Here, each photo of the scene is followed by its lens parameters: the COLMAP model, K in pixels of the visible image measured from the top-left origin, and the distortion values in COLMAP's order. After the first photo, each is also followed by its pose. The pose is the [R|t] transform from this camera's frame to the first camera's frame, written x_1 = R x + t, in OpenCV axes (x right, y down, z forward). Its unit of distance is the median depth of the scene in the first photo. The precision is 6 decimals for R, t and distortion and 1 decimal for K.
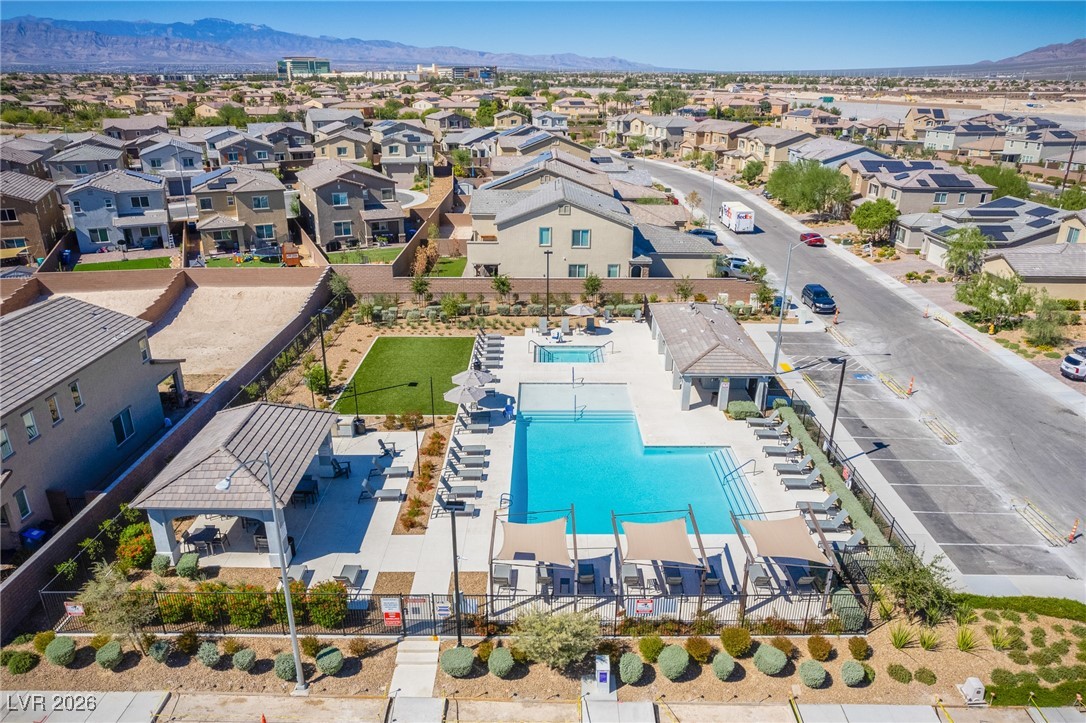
lens RADIAL K [[762.3, 0, 544.0], [0, 762.3, 387.6], [0, 0, 1]] dist [-0.066833, 0.052975]
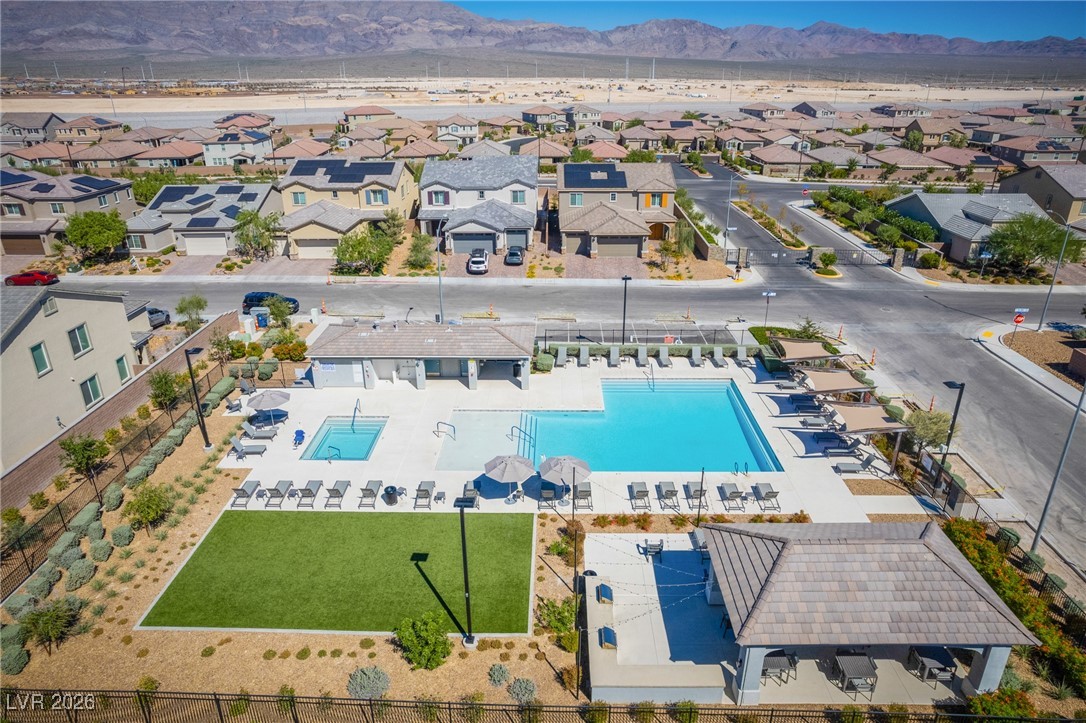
lens RADIAL K [[704.9, 0, 543.0], [0, 704.9, 361.5], [0, 0, 1]] dist [-0.091276, 0.055099]
pose [[0.018349, -0.389682, 0.920767, -0.502636], [0.380801, 0.854236, 0.353937, -0.244659], [-0.924475, 0.344135, 0.164066, 0.571491]]
